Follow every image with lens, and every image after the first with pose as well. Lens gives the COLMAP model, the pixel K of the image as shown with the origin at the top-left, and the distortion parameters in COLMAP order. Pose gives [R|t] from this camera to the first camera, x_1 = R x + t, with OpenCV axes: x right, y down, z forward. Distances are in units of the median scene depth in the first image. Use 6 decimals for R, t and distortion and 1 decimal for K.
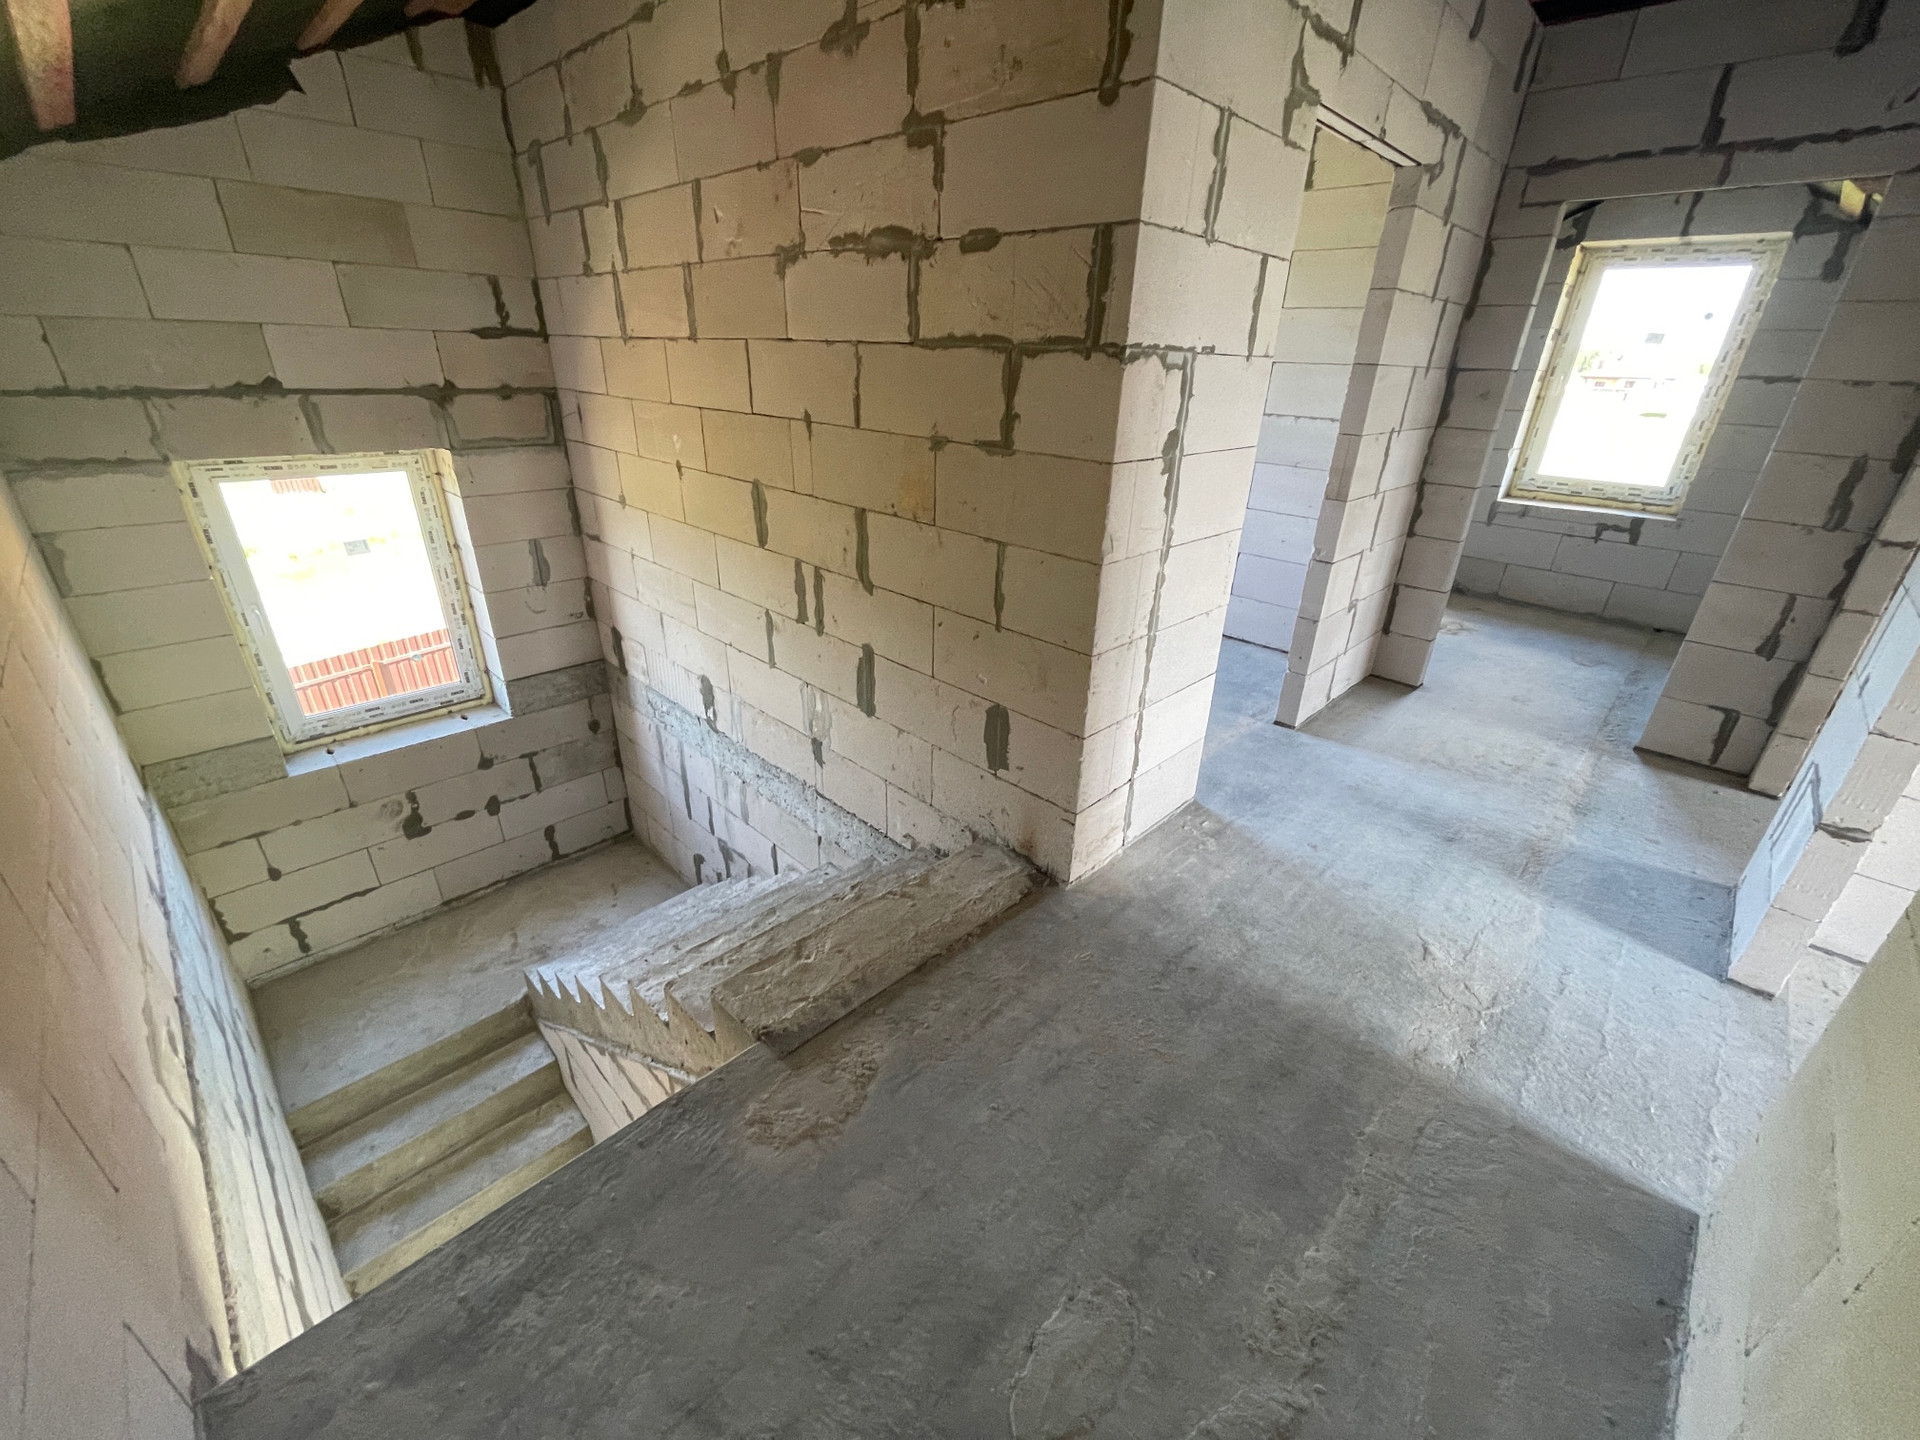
lens RADIAL K [[771.7, 0, 960.5], [0, 771.7, 712.1], [0, 0, 1]] dist [0.001511, -0.001800]
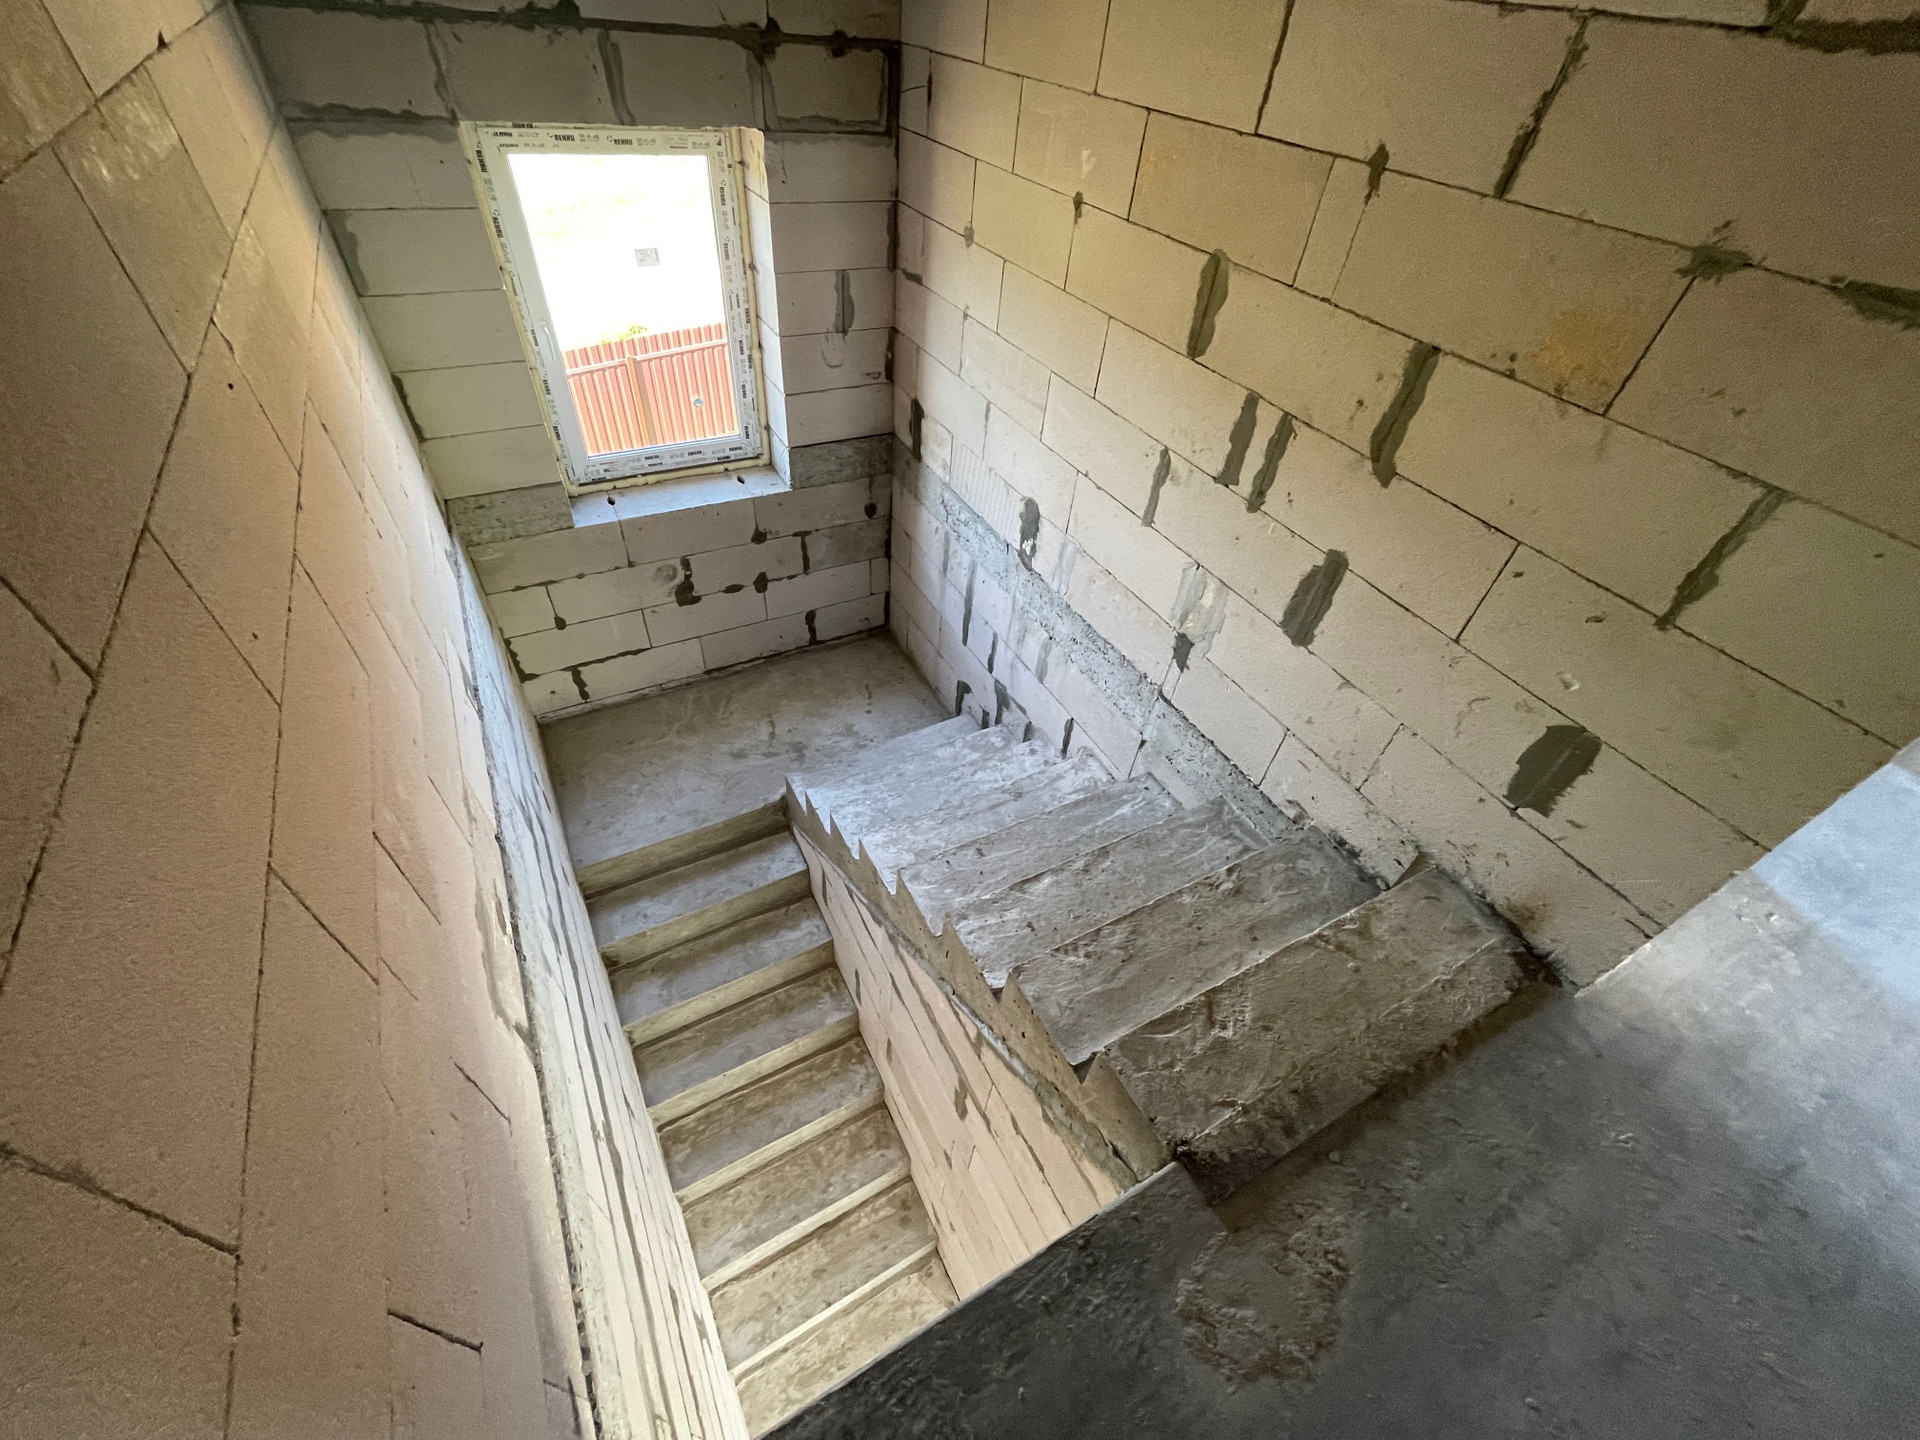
lens RADIAL K [[771.7, 0, 959.9], [0, 771.7, 707.6], [0, 0, 1]] dist [0.001511, -0.001800]
pose [[0.955603, 0.236208, -0.176151, -0.289467], [-0.170746, 0.931115, 0.322291, -0.123395], [0.240144, -0.277905, 0.930107, 0.254644]]
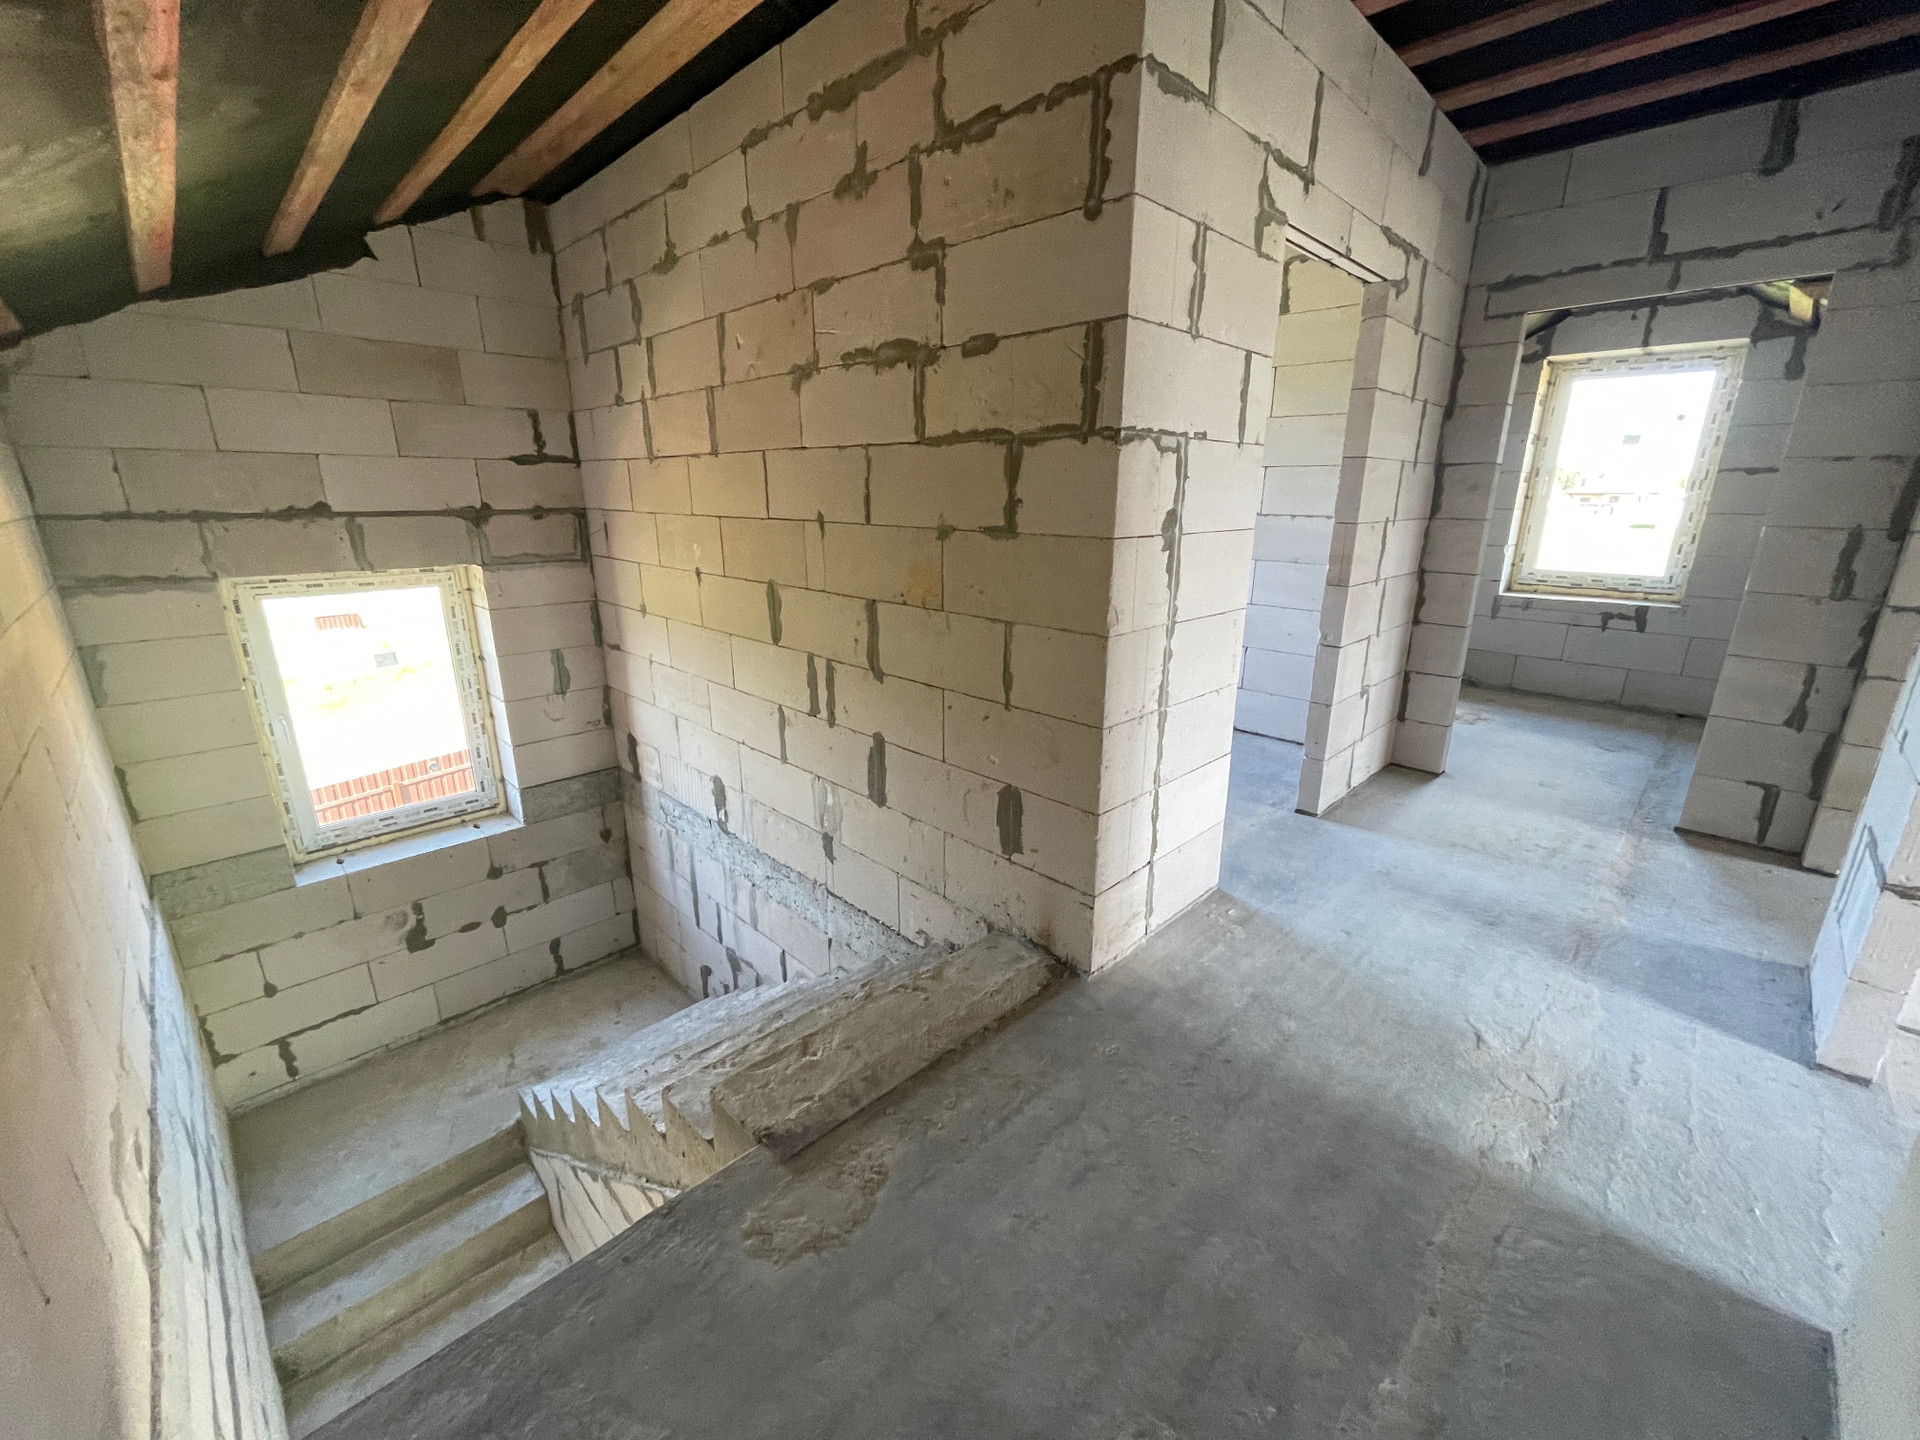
lens RADIAL K [[771.7, 0, 960.4], [0, 771.7, 713.9], [0, 0, 1]] dist [0.001511, -0.001800]
pose [[0.999594, -0.021990, -0.018137, 0.004417], [0.018982, 0.988199, -0.151993, 0.041963], [0.021265, 0.151587, 0.988215, 0.009978]]
